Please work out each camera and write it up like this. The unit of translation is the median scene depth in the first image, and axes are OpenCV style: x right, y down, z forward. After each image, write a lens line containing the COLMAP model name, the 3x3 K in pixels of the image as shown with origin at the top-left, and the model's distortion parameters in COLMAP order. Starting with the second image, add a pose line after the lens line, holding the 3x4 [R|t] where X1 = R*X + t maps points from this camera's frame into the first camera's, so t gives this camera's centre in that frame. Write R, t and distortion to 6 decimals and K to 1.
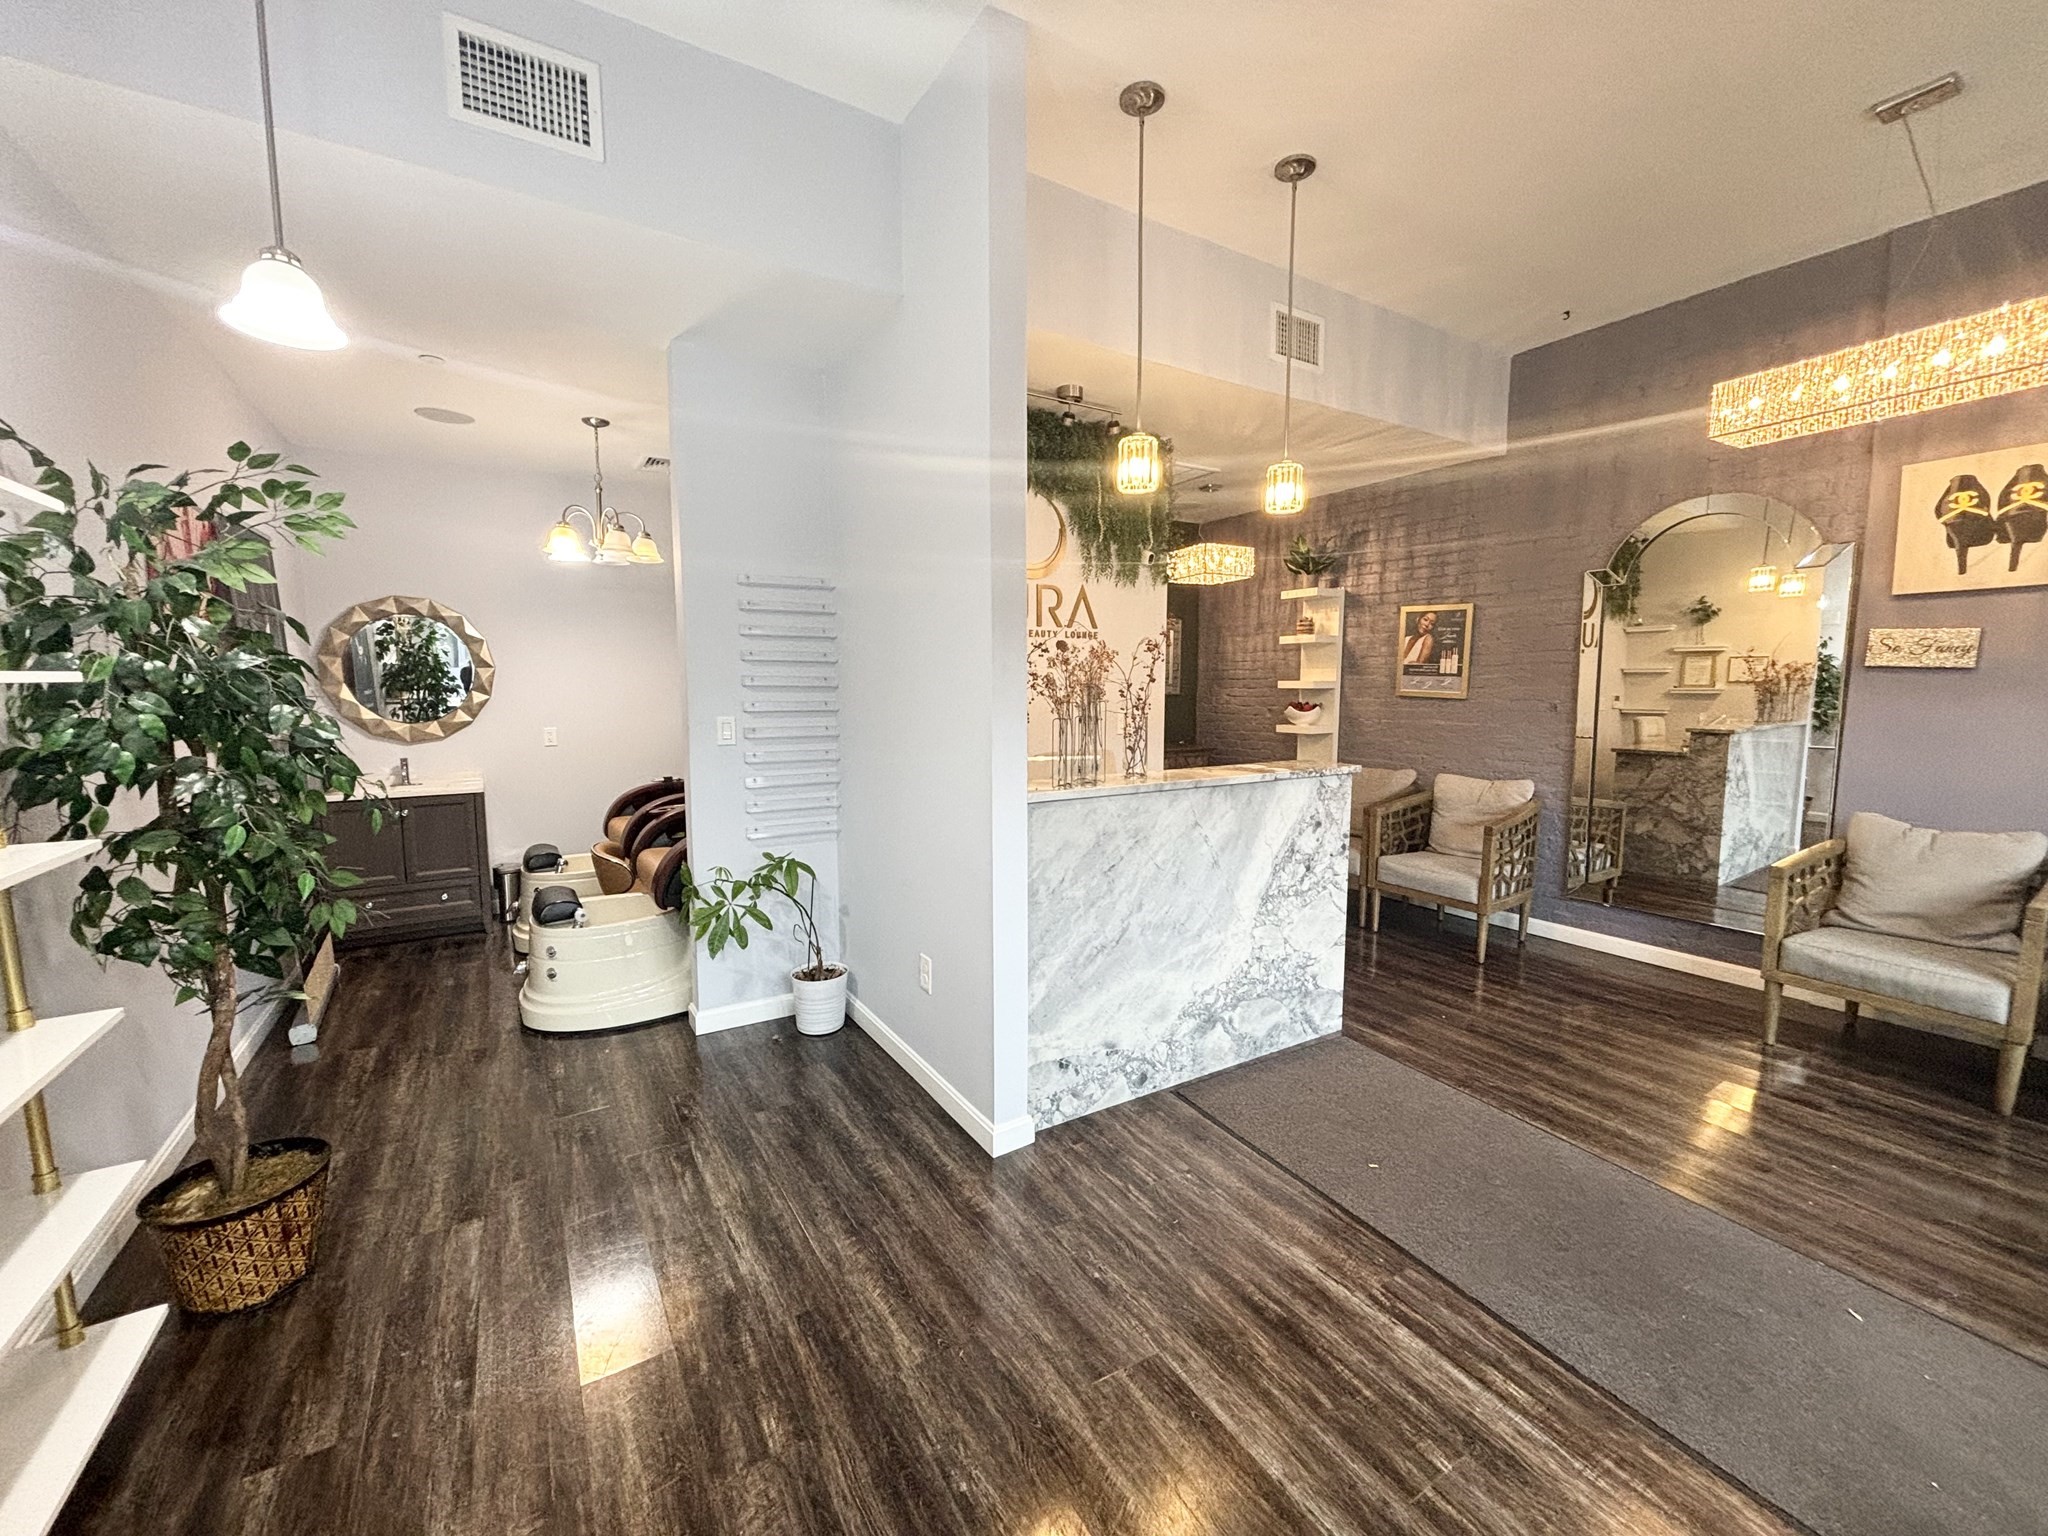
lens RADIAL K [[830.5, 0, 1009.2], [0, 830.5, 758.4], [0, 0, 1]] dist [0.000521, 0.000003]
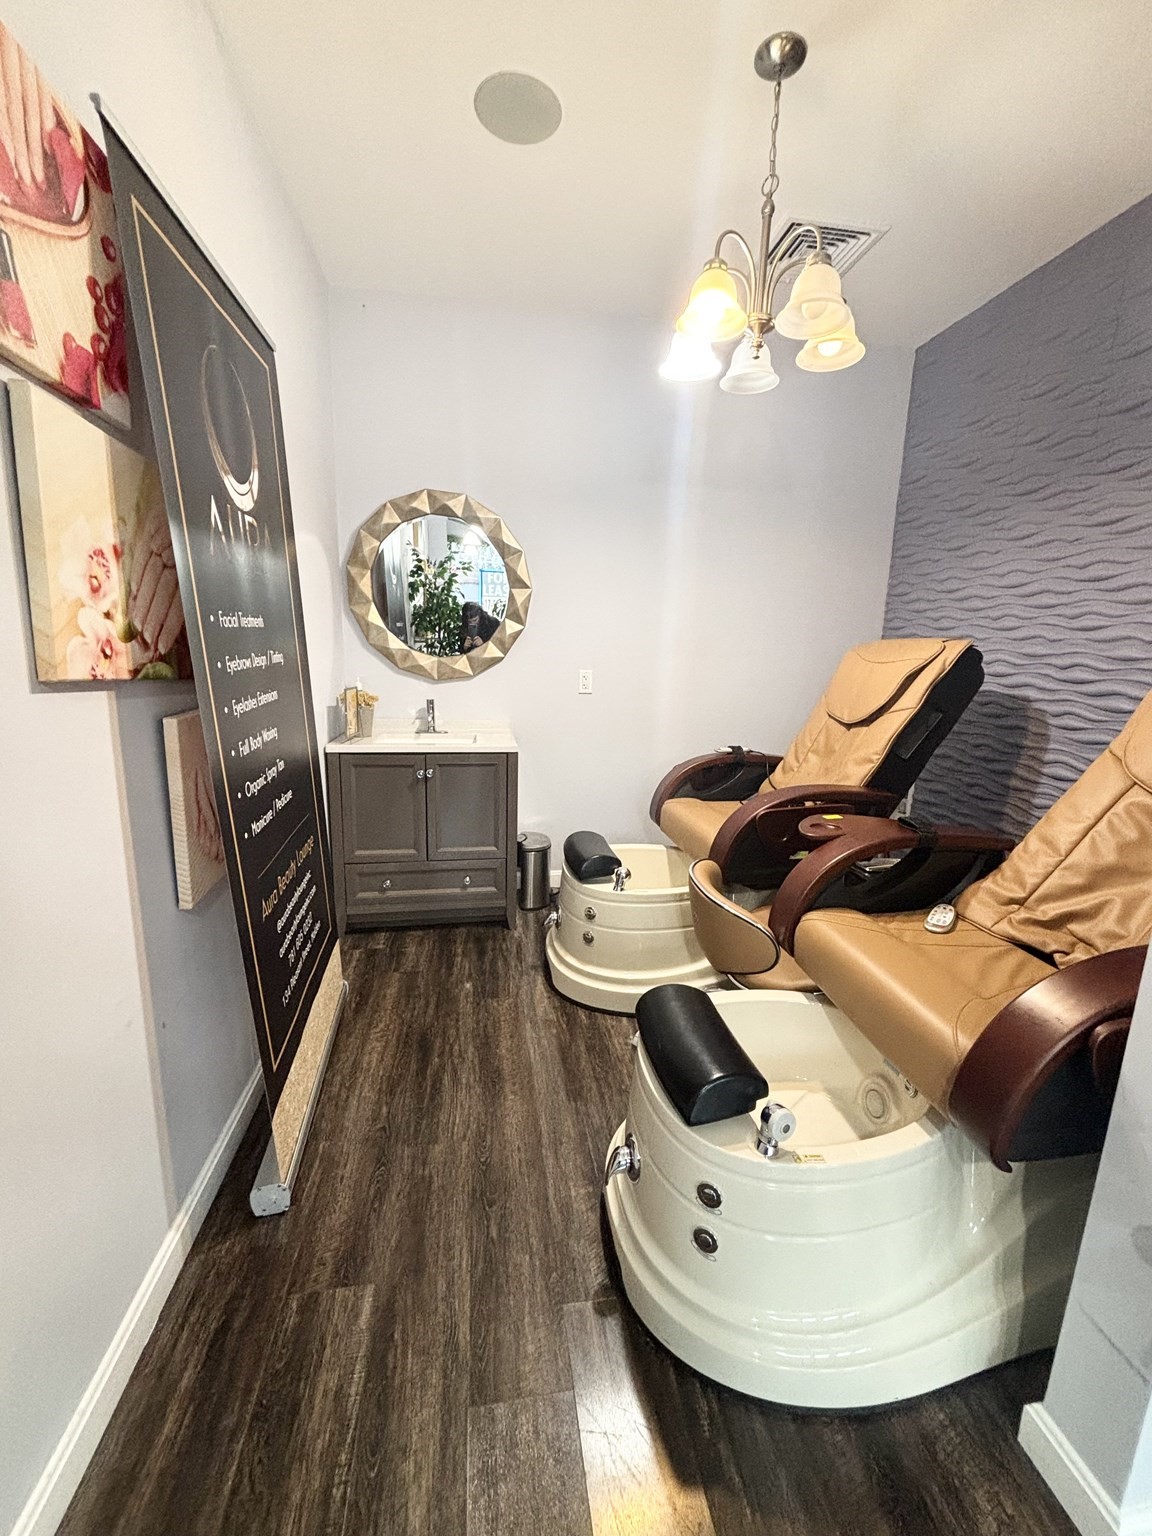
lens RADIAL K [[622.9, 0, 581.4], [0, 622.9, 762.9], [0, 0, 1]] dist [0.000521, 0.000003]
pose [[0.926109, 0.100585, -0.363601, -0.352497], [-0.065989, 0.992133, 0.106383, -0.012651], [0.371441, -0.074528, 0.925460, 0.471616]]
